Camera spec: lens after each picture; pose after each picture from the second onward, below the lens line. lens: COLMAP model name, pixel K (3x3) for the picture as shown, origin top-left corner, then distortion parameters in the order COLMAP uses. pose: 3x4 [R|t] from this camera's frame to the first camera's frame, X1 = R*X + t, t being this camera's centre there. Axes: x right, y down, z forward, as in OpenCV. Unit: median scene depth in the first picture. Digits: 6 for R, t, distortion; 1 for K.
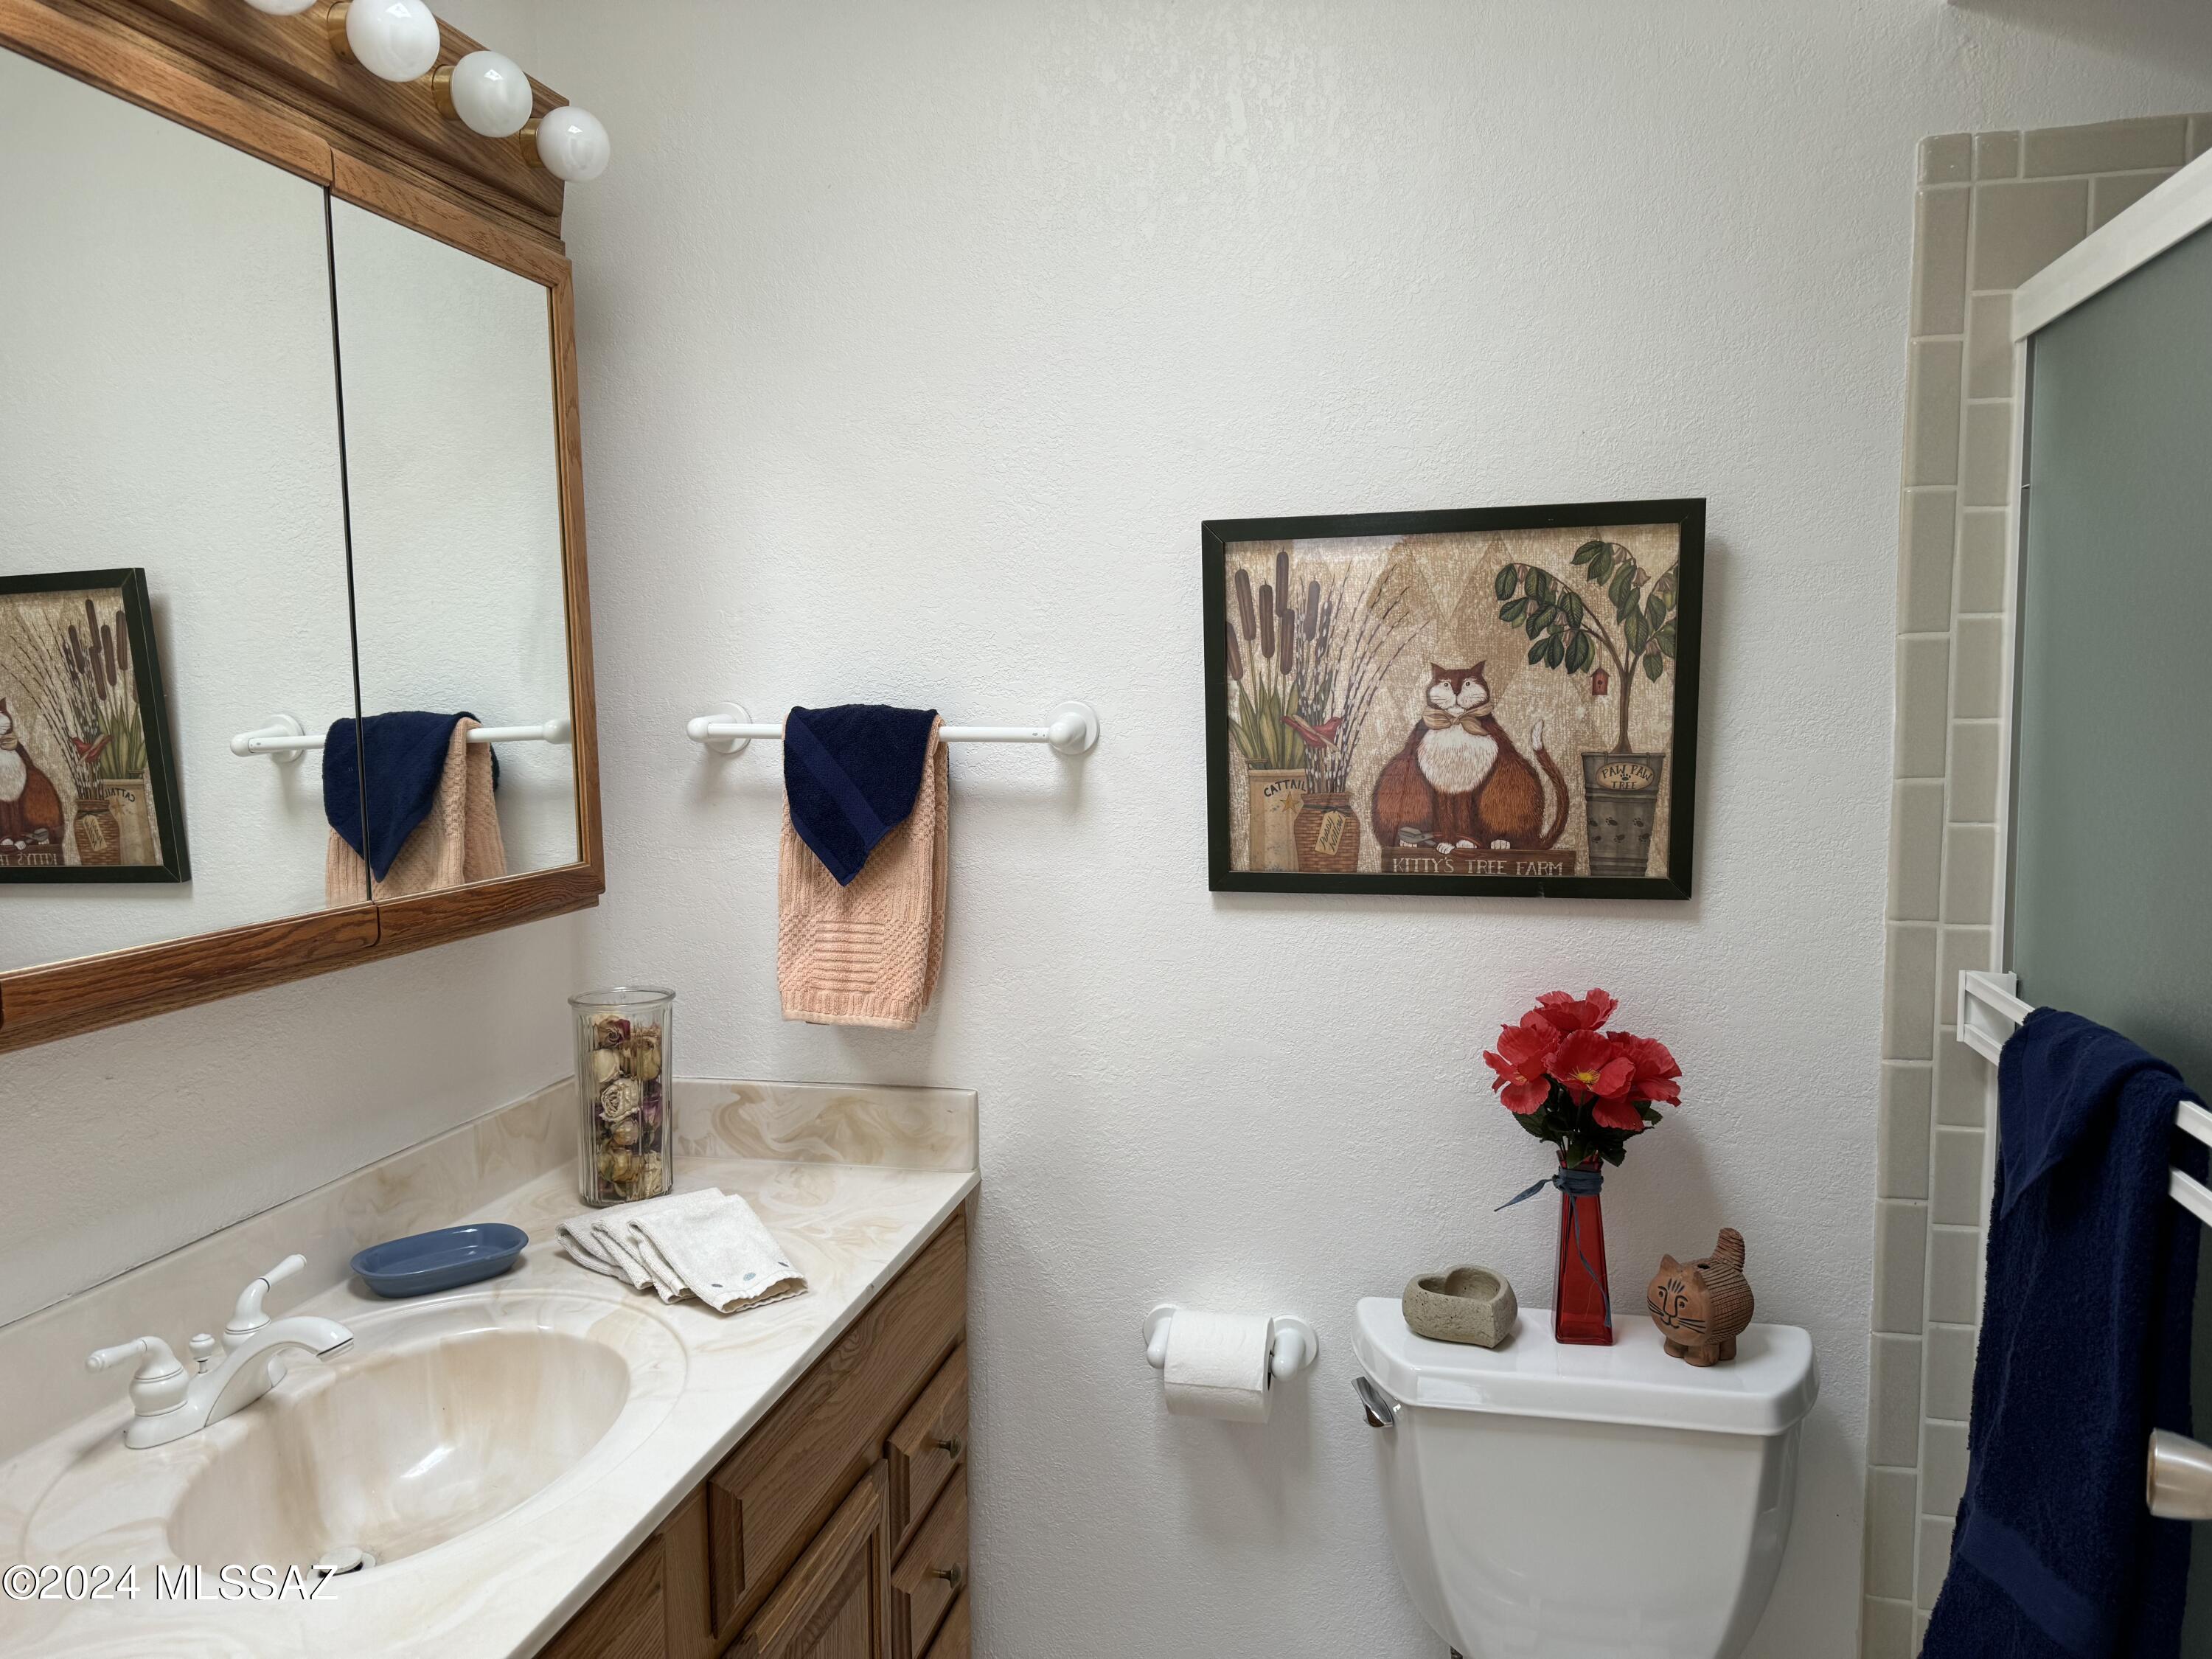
lens RADIAL K [[1578.8, 0, 1091.6], [0, 1578.8, 821.8], [0, 0, 1]] dist [0.072360, -0.075834]
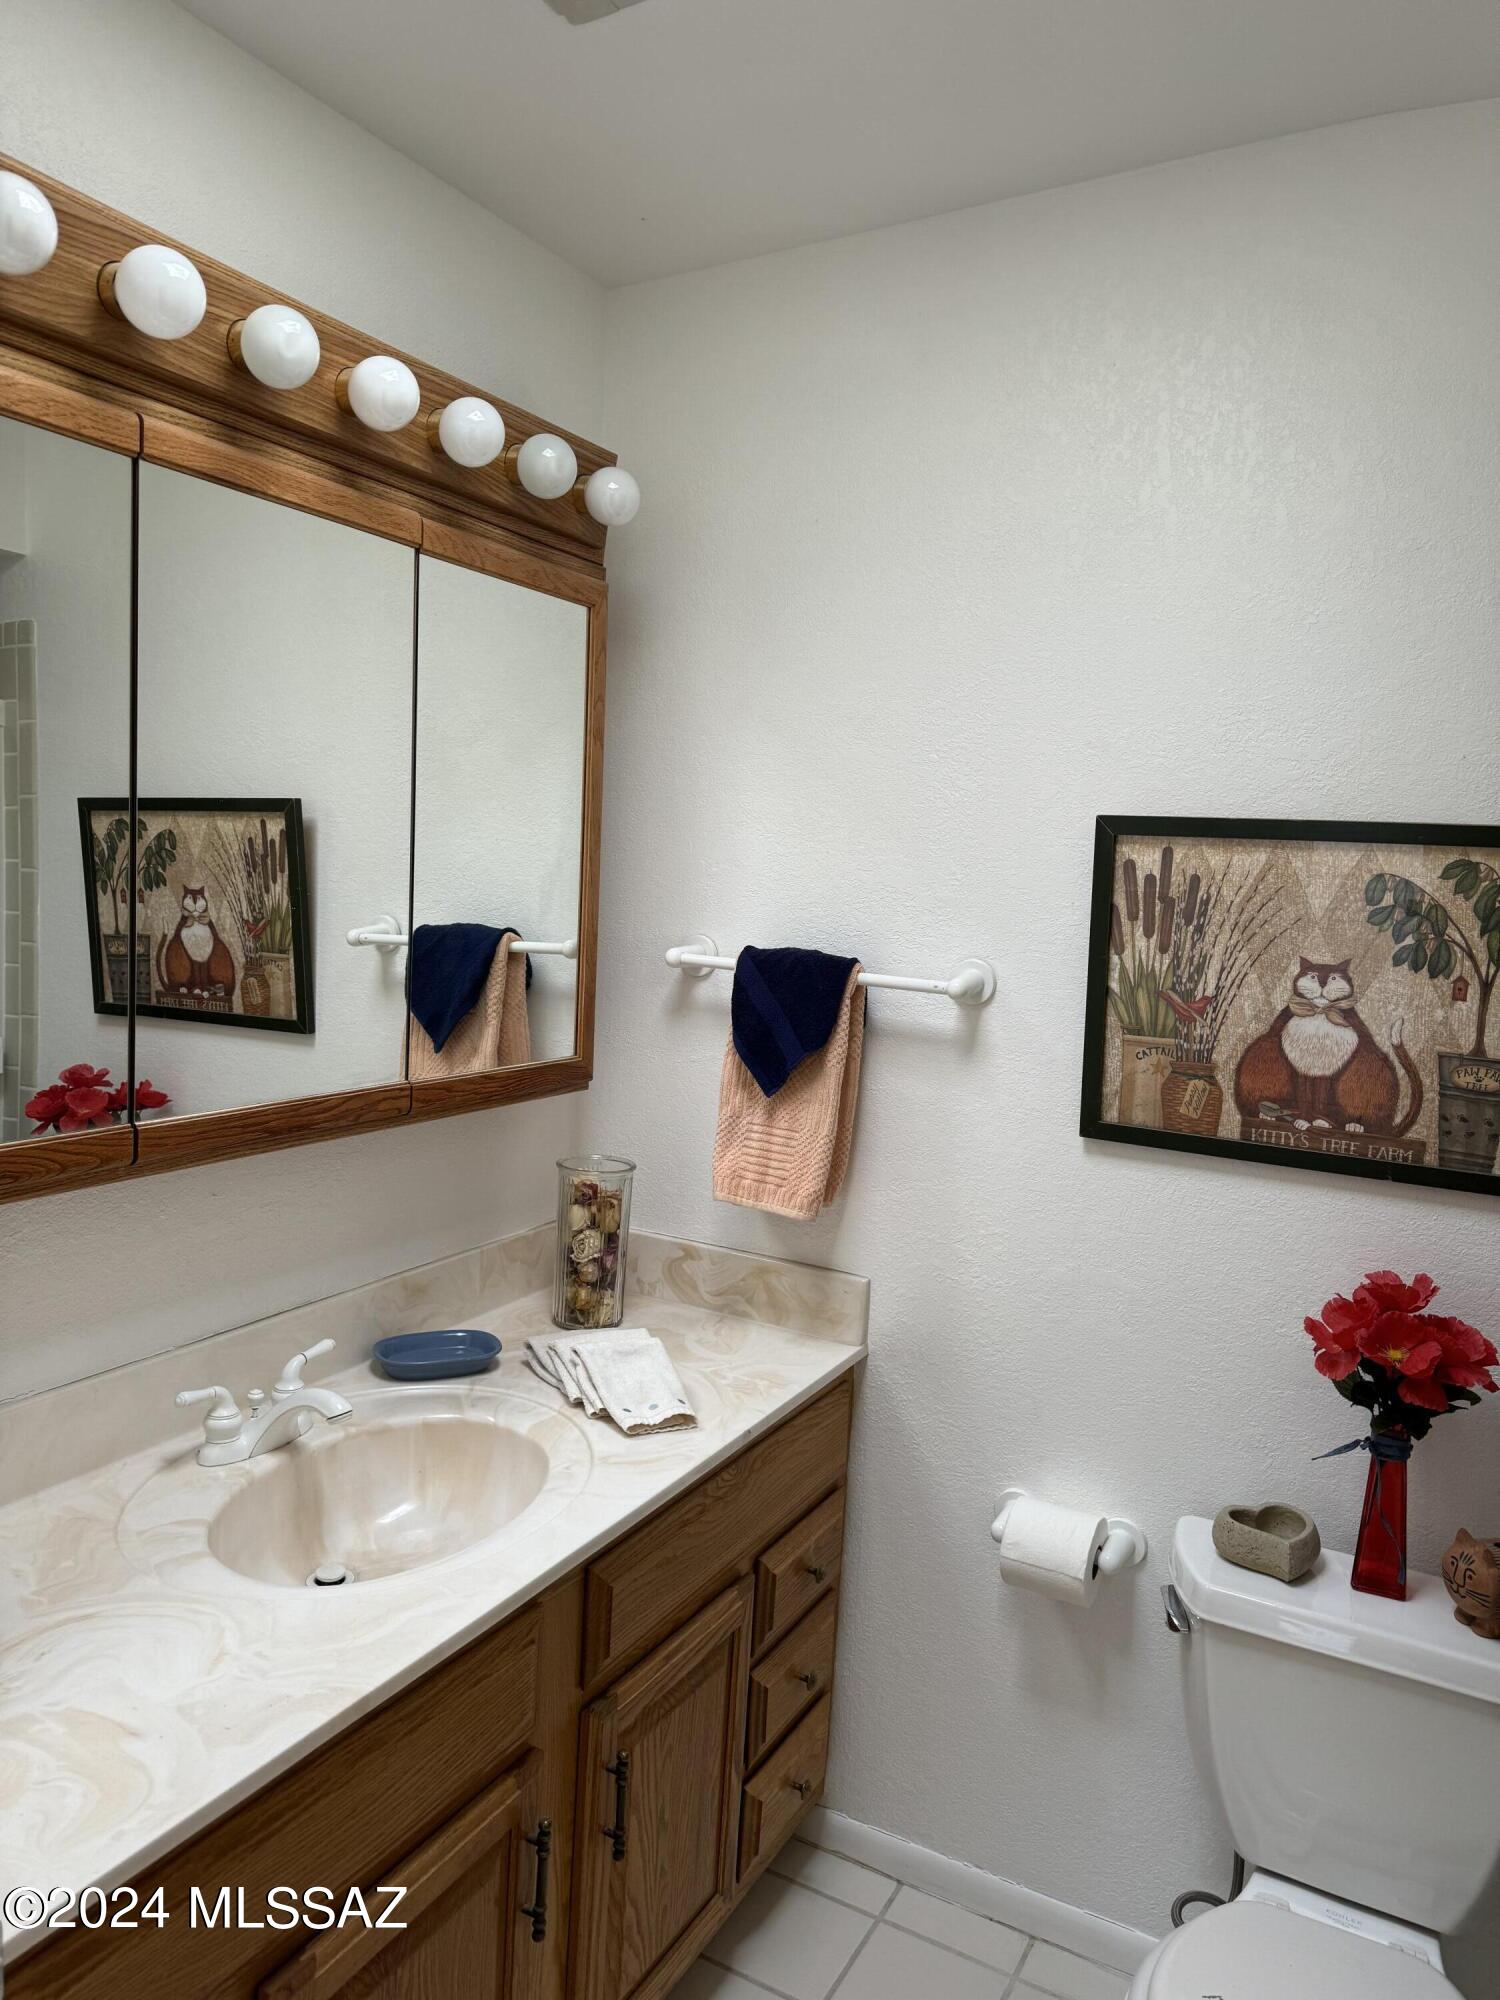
lens RADIAL K [[1427.5, 0, 747.4], [0, 1427.5, 984.9], [0, 0, 1]] dist [0.072360, -0.075834]
pose [[0.961654, 0.087871, -0.259810, 0.108033], [-0.087589, 0.996076, 0.012683, -0.059825], [0.259905, 0.010560, 0.965576, -0.068380]]
